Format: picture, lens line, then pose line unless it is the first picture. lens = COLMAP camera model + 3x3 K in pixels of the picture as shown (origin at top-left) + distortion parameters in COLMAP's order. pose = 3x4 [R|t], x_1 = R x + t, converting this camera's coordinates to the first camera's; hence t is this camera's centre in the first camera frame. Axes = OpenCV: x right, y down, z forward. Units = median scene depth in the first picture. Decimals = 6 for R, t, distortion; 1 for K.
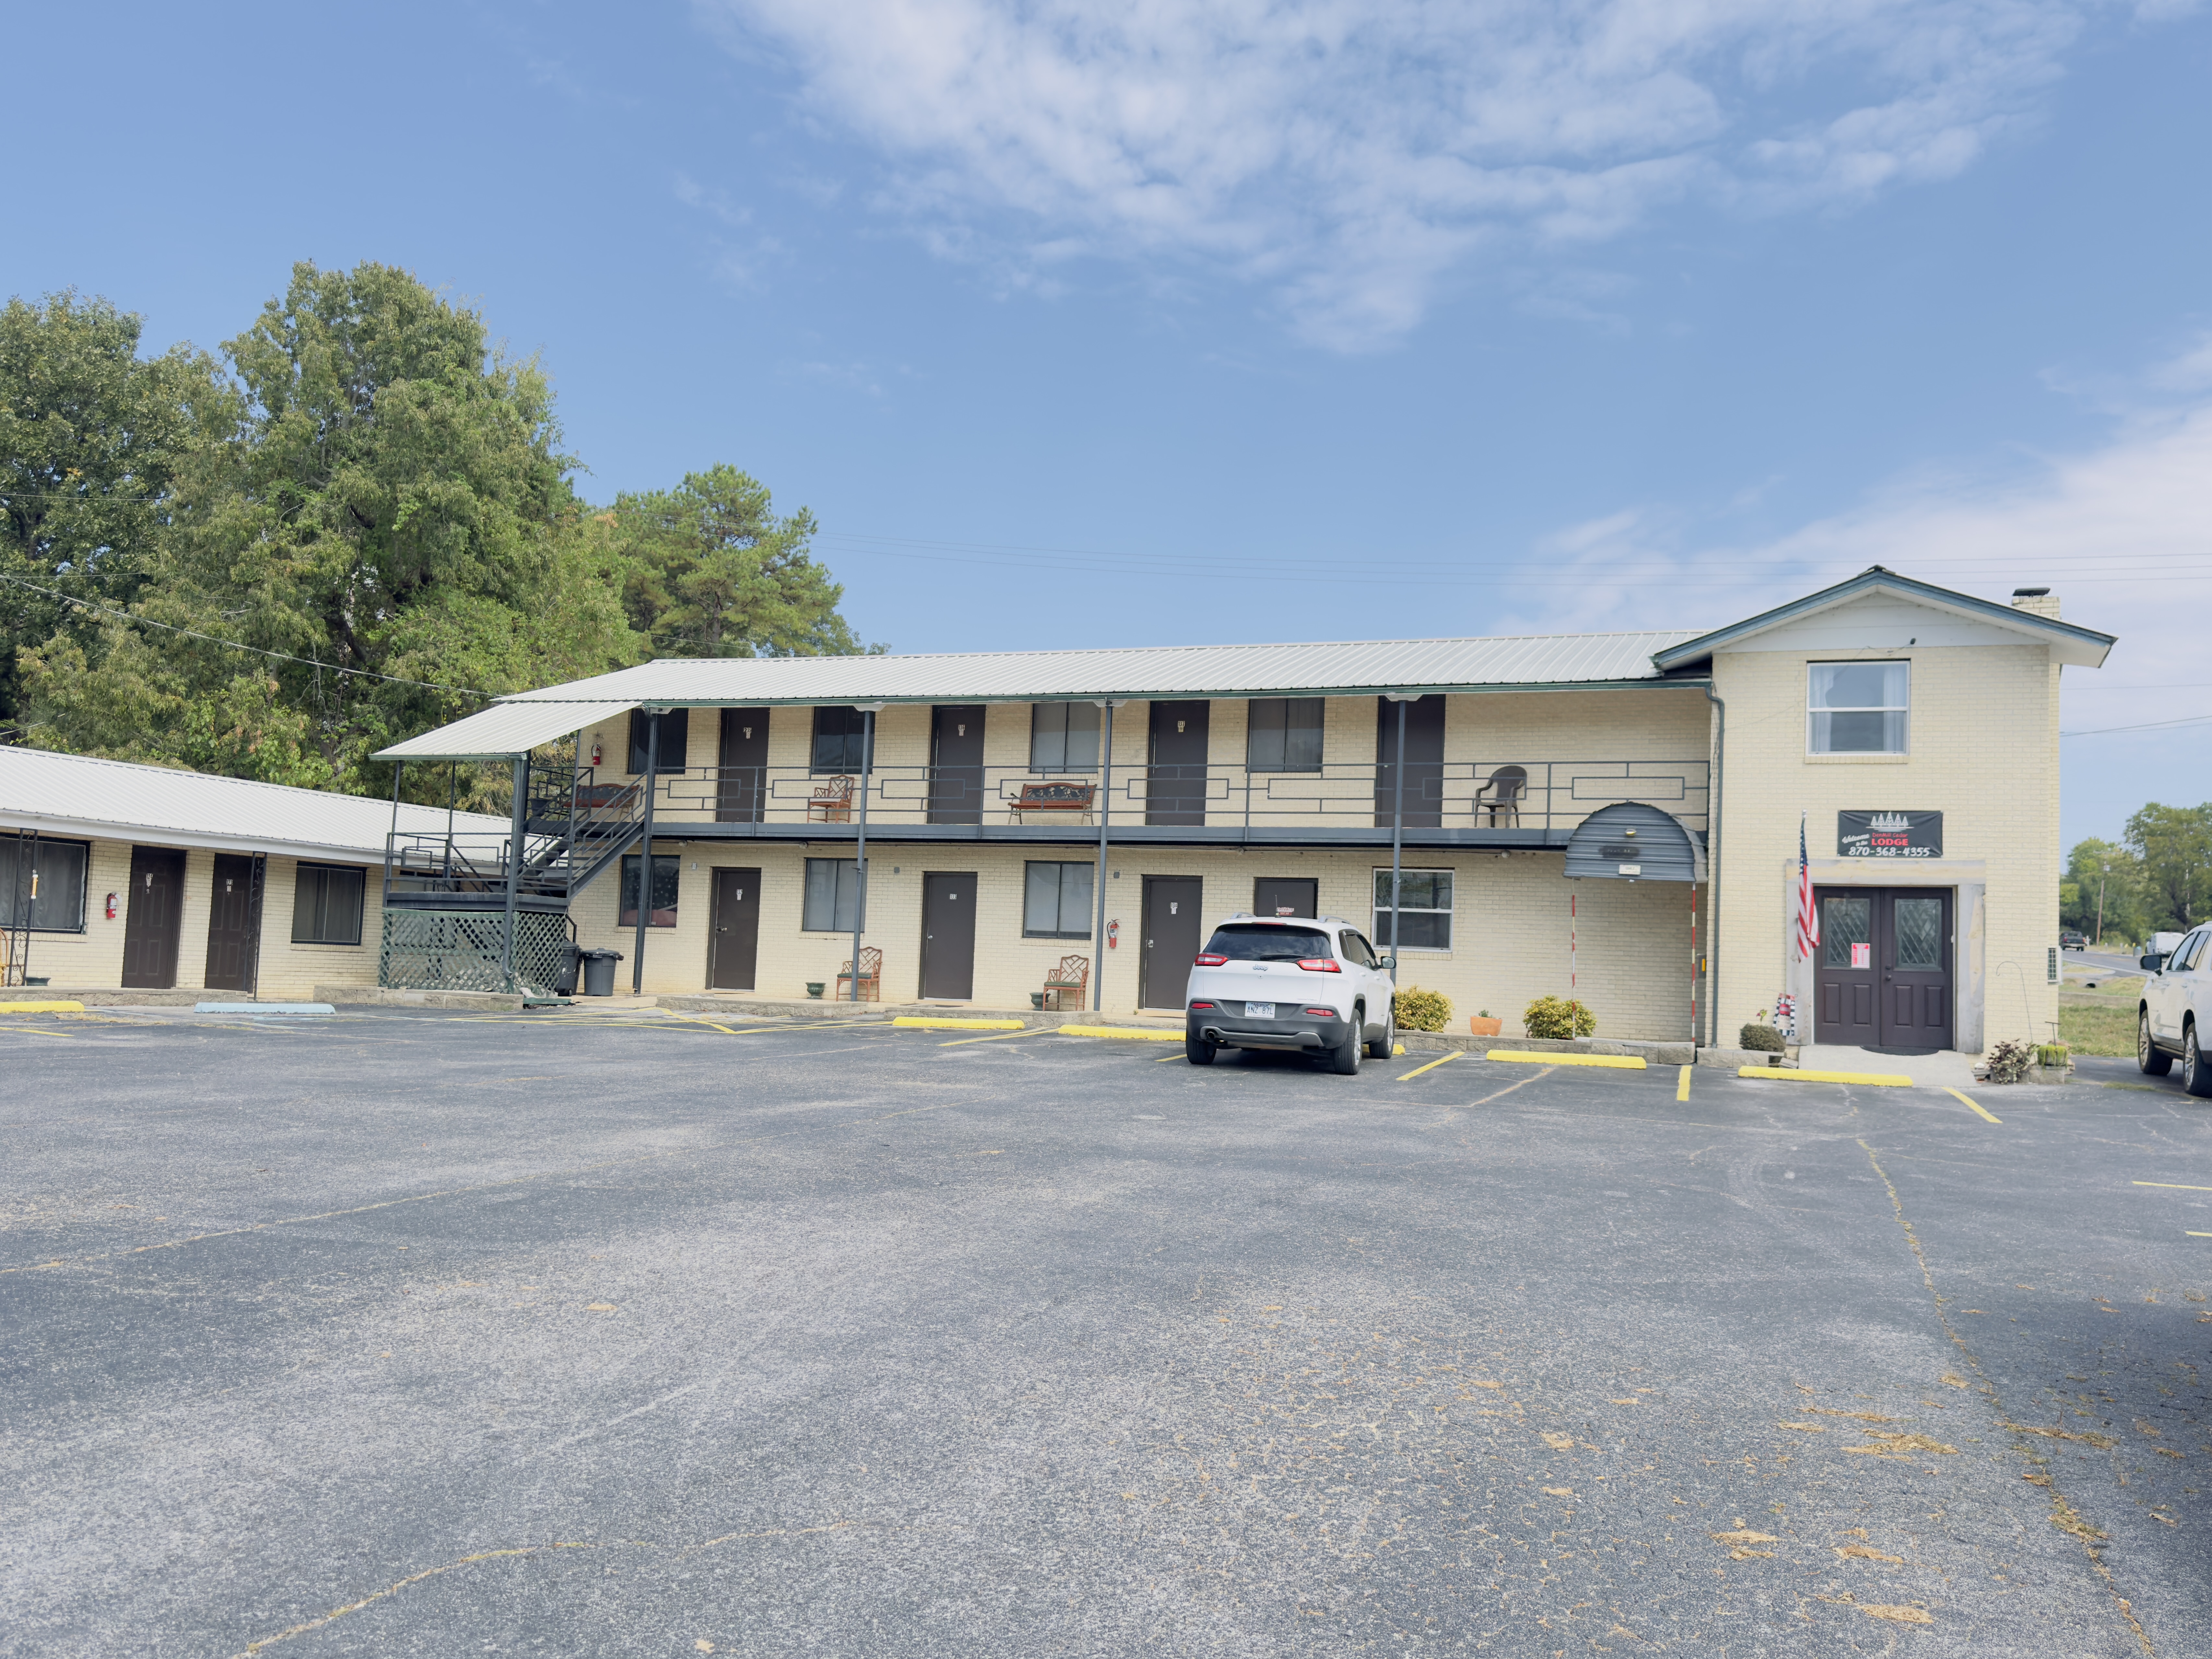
lens RADIAL K [[1814.4, 0, 1118.5], [0, 1814.4, 865.3], [0, 0, 1]] dist [0.086117, -0.136111]
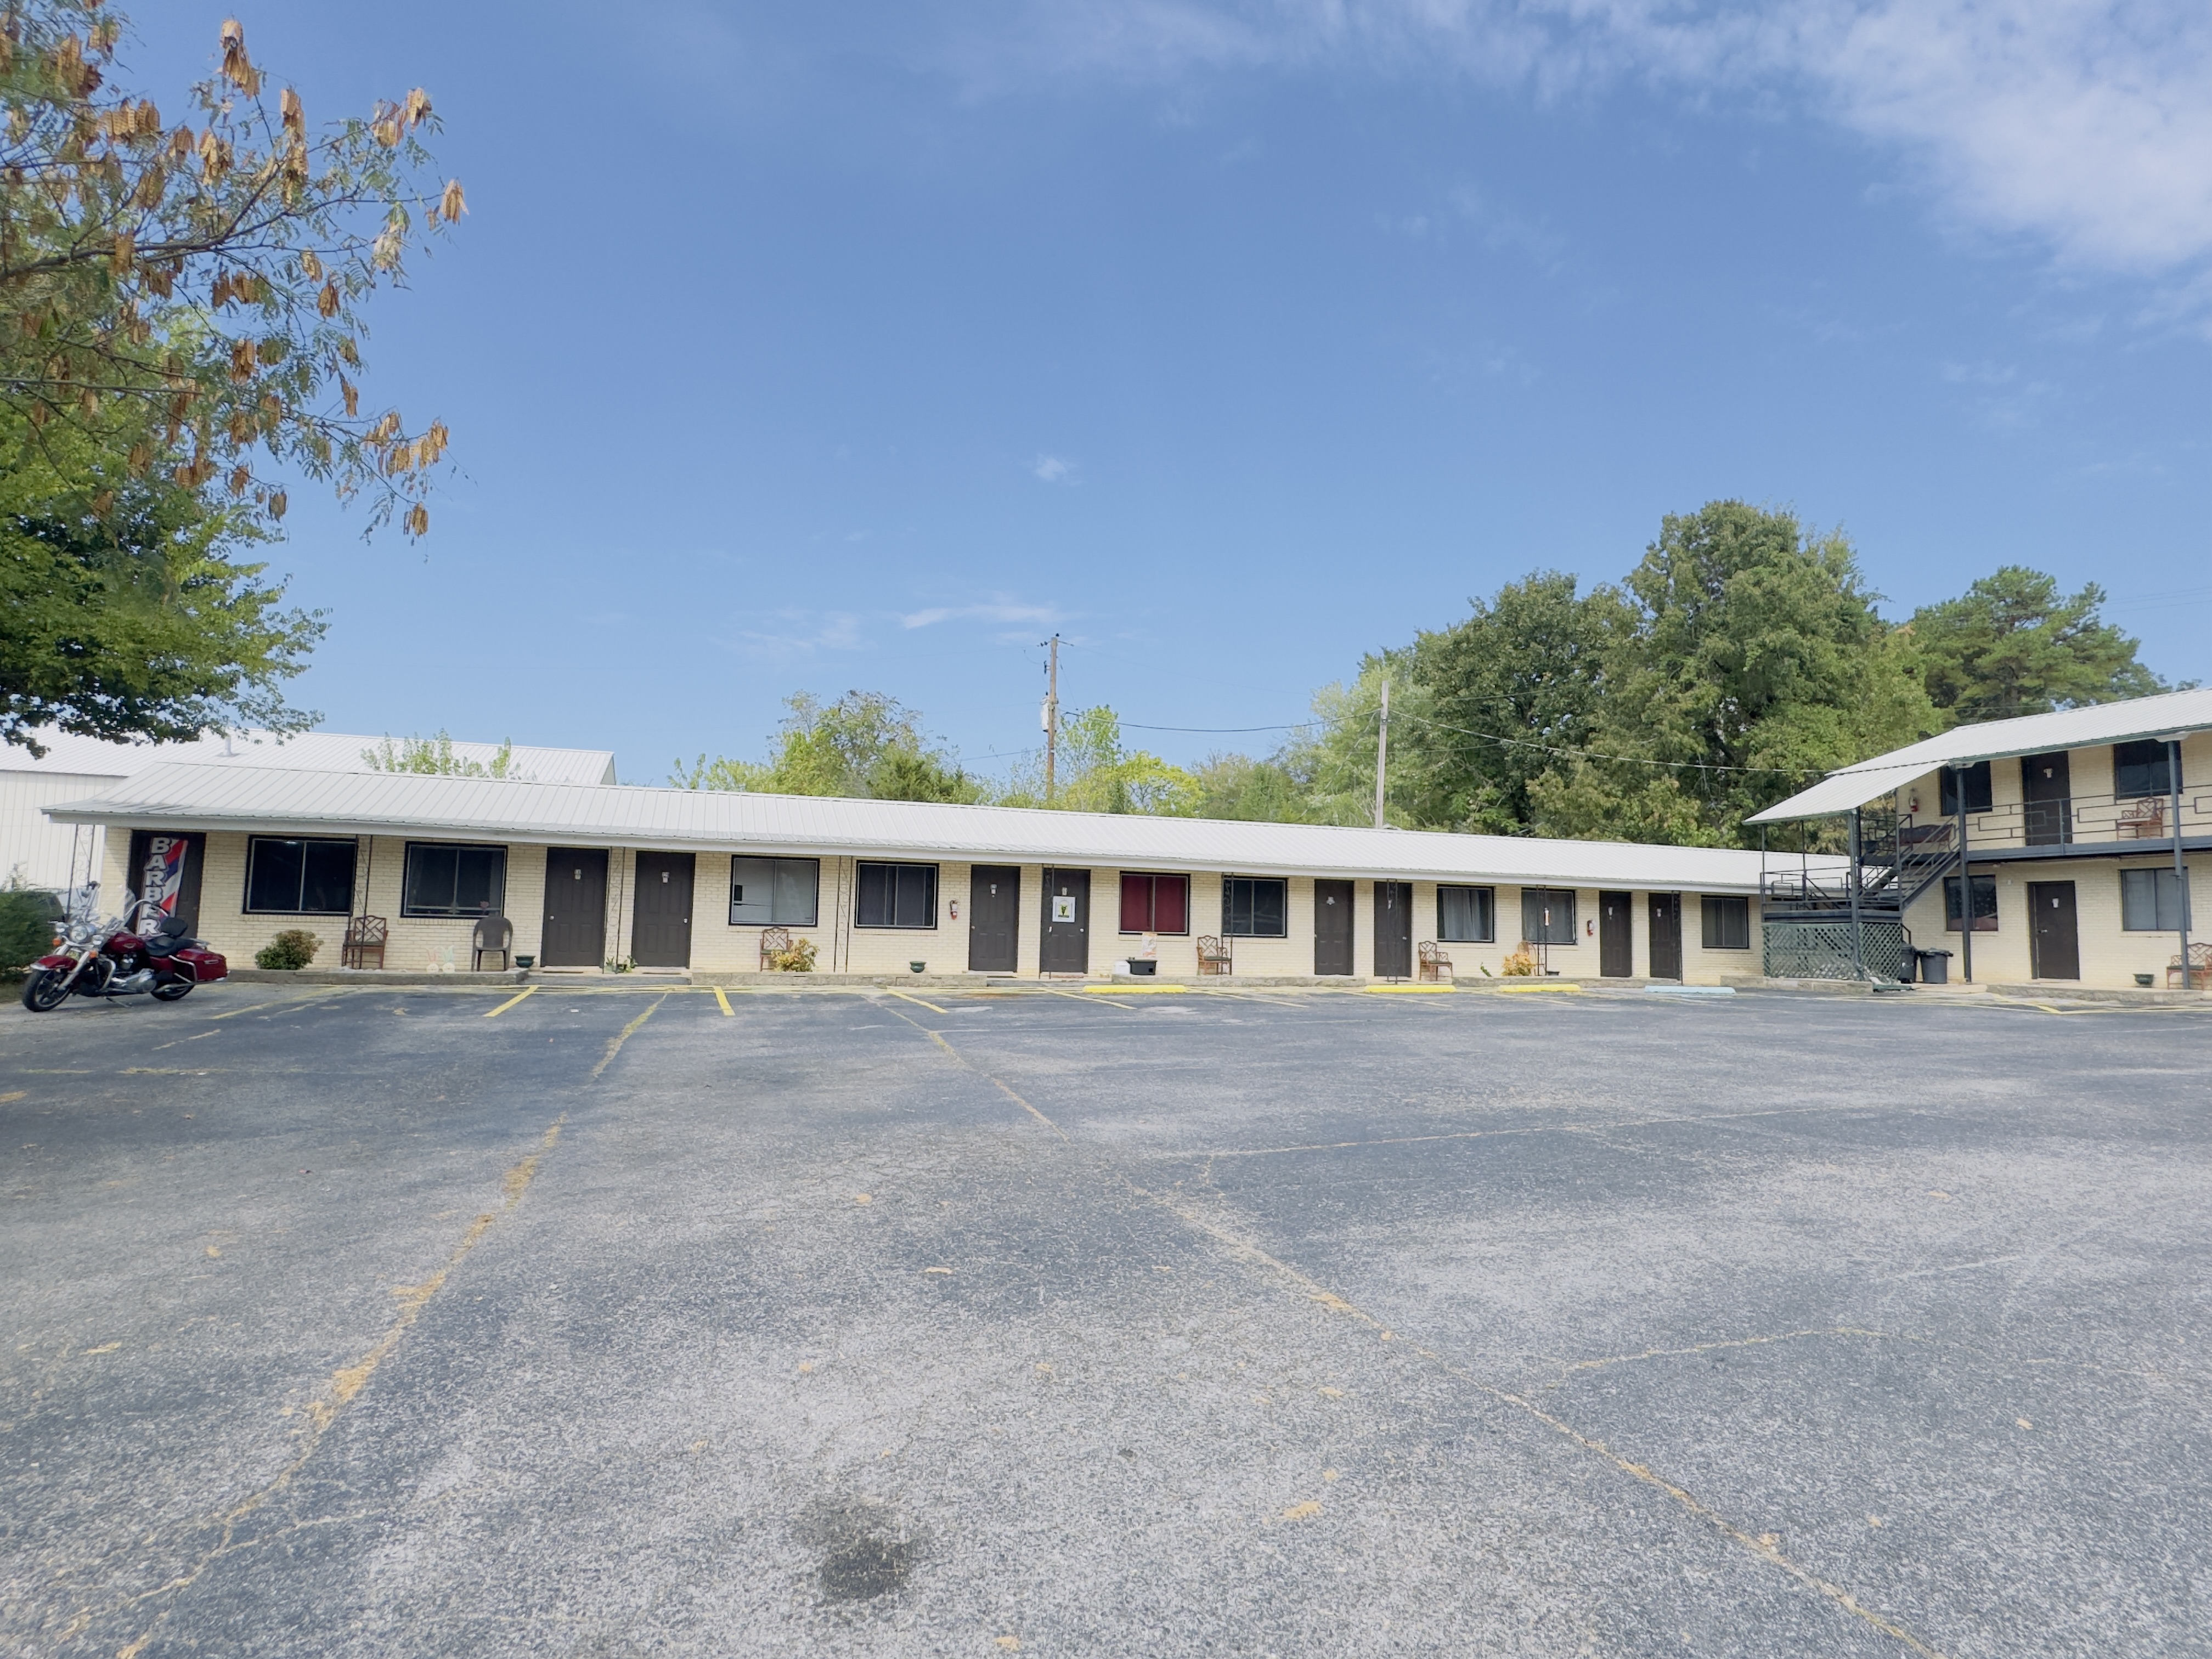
lens RADIAL K [[1199.4, 0, 1111.7], [0, 1199.4, 816.4], [0, 0, 1]] dist [0.000196, 0.000391]
pose [[0.636360, -0.104579, -0.764270, 0.015695], [0.049788, 0.994270, -0.094596, 0.003163], [0.769783, 0.022146, 0.637921, -0.025814]]
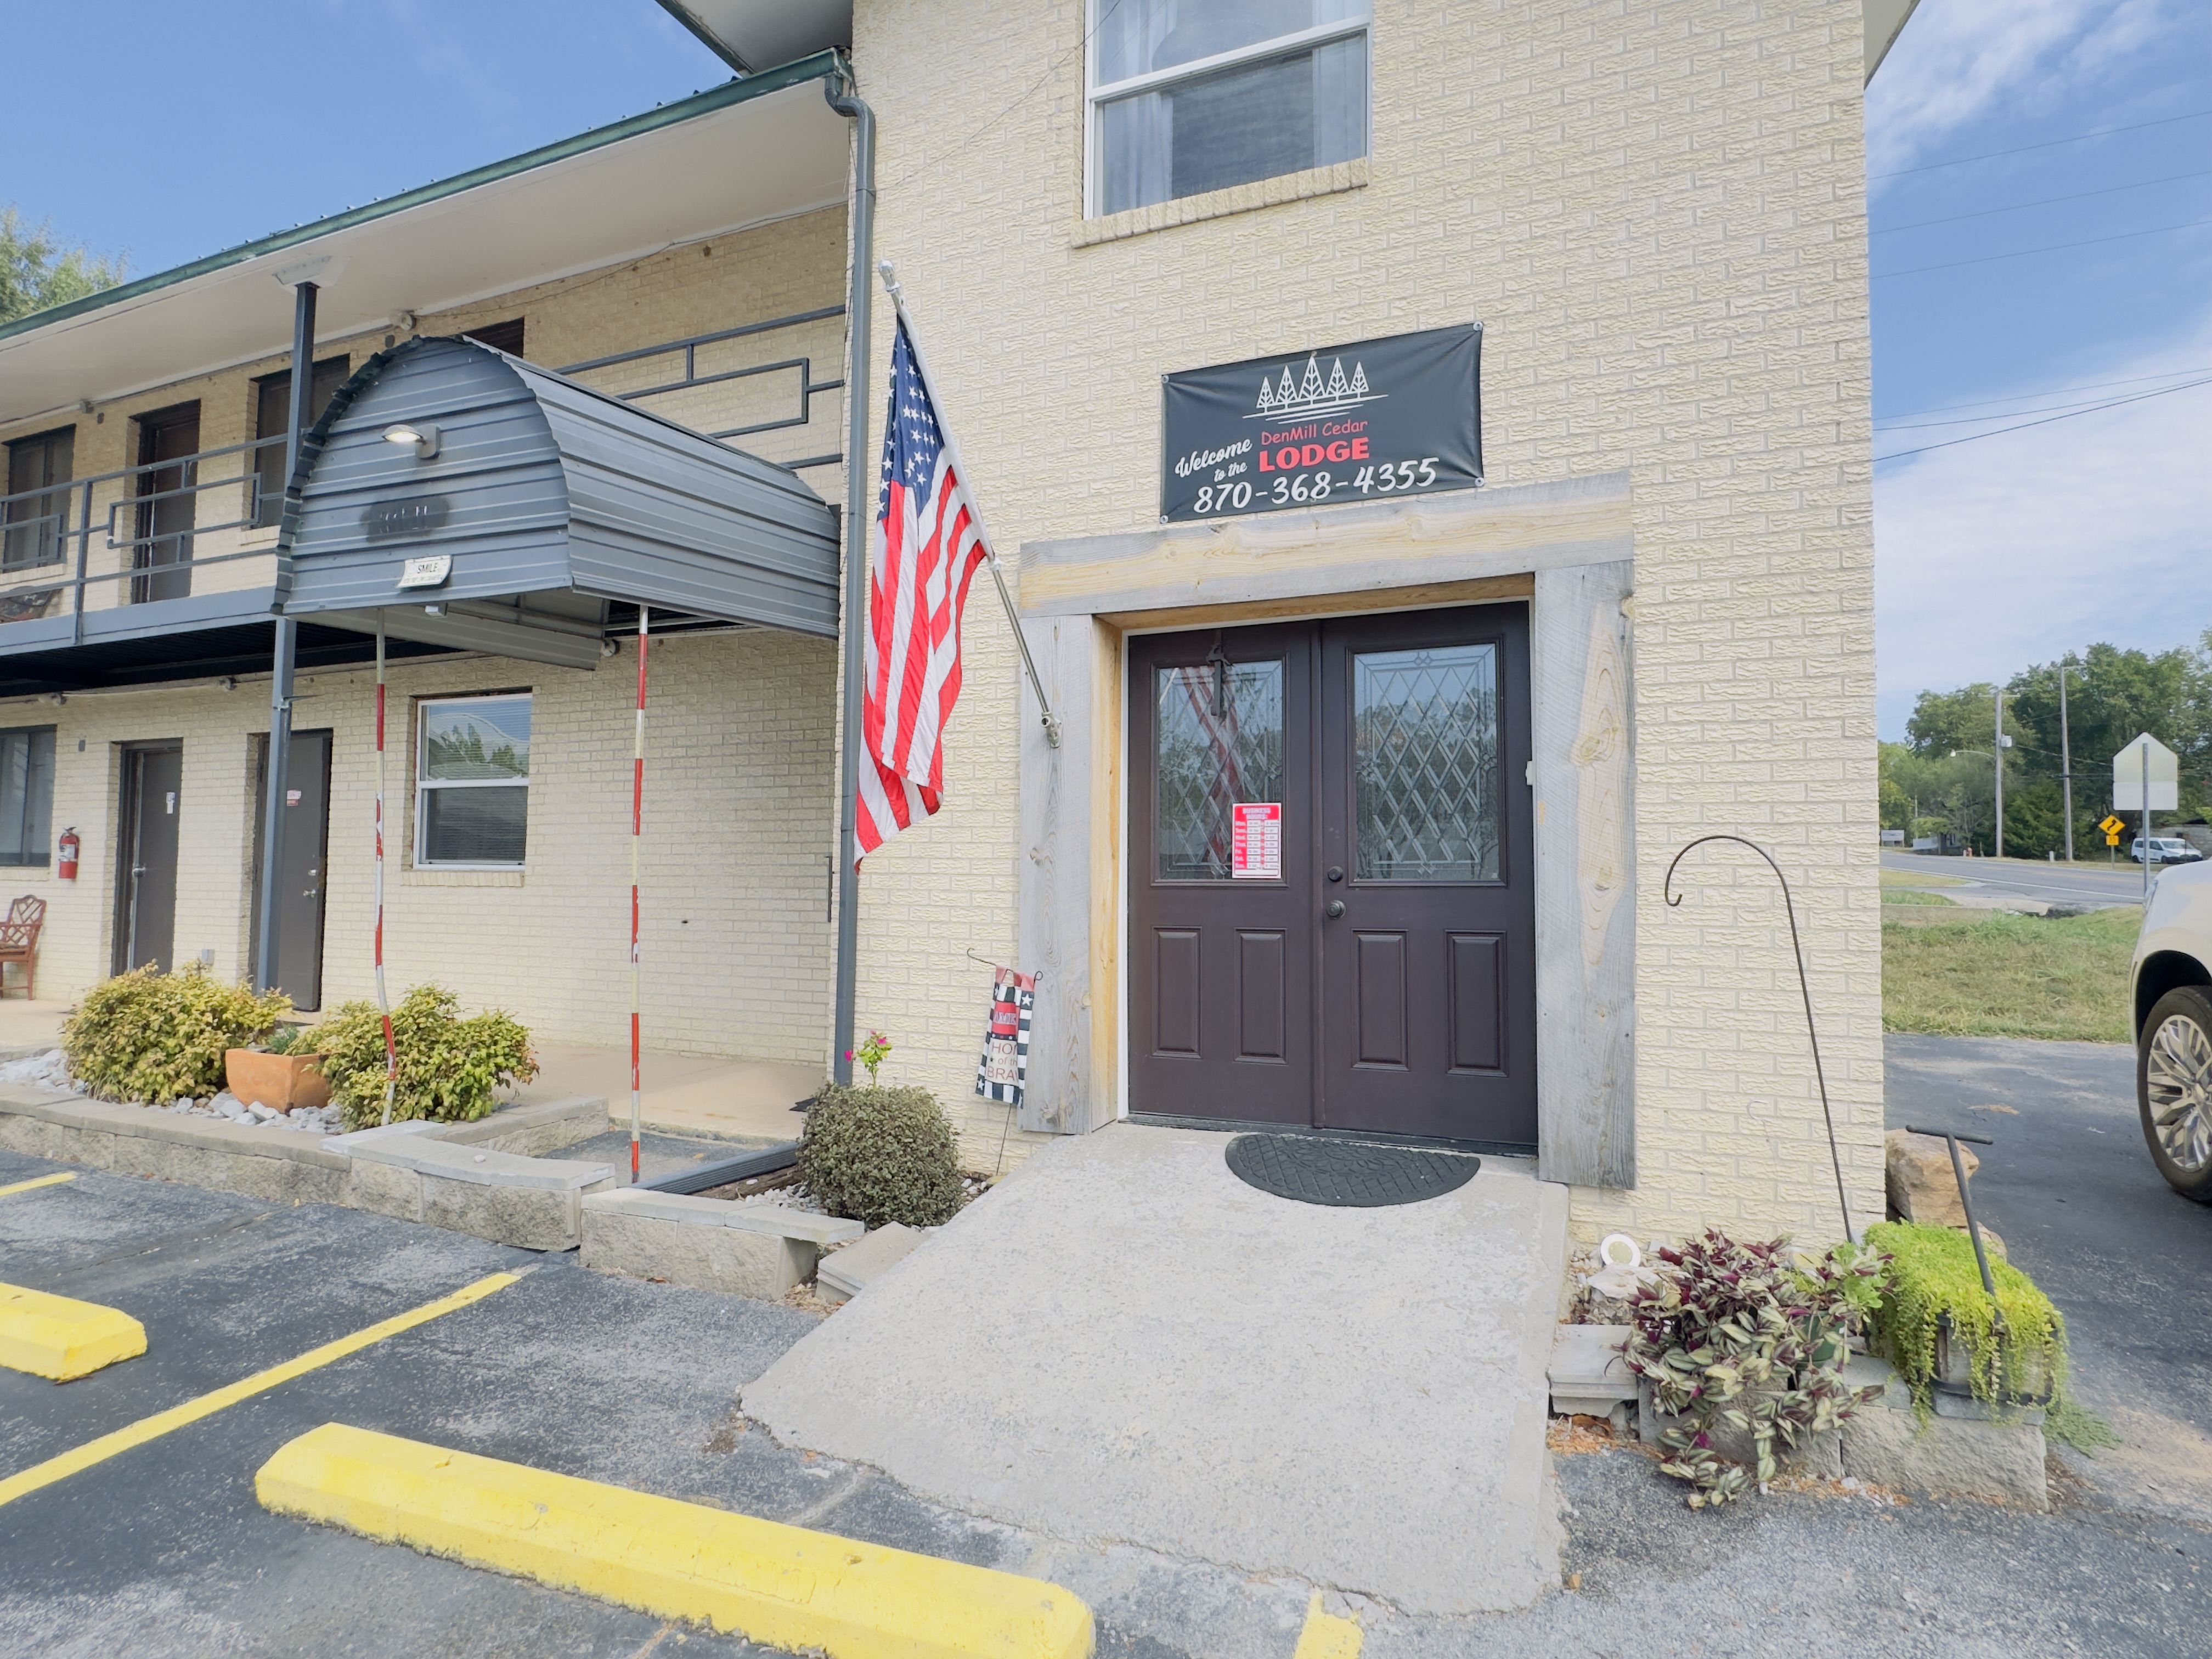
lens RADIAL K [[1199.4, 0, 1100.0], [0, 1199.4, 834.3], [0, 0, 1]] dist [0.000196, 0.000391]
pose [[0.997287, -0.031301, -0.066631, 0.393230], [0.032254, 0.999392, 0.013271, 0.044607], [0.066175, -0.015385, 0.997689, 0.795404]]
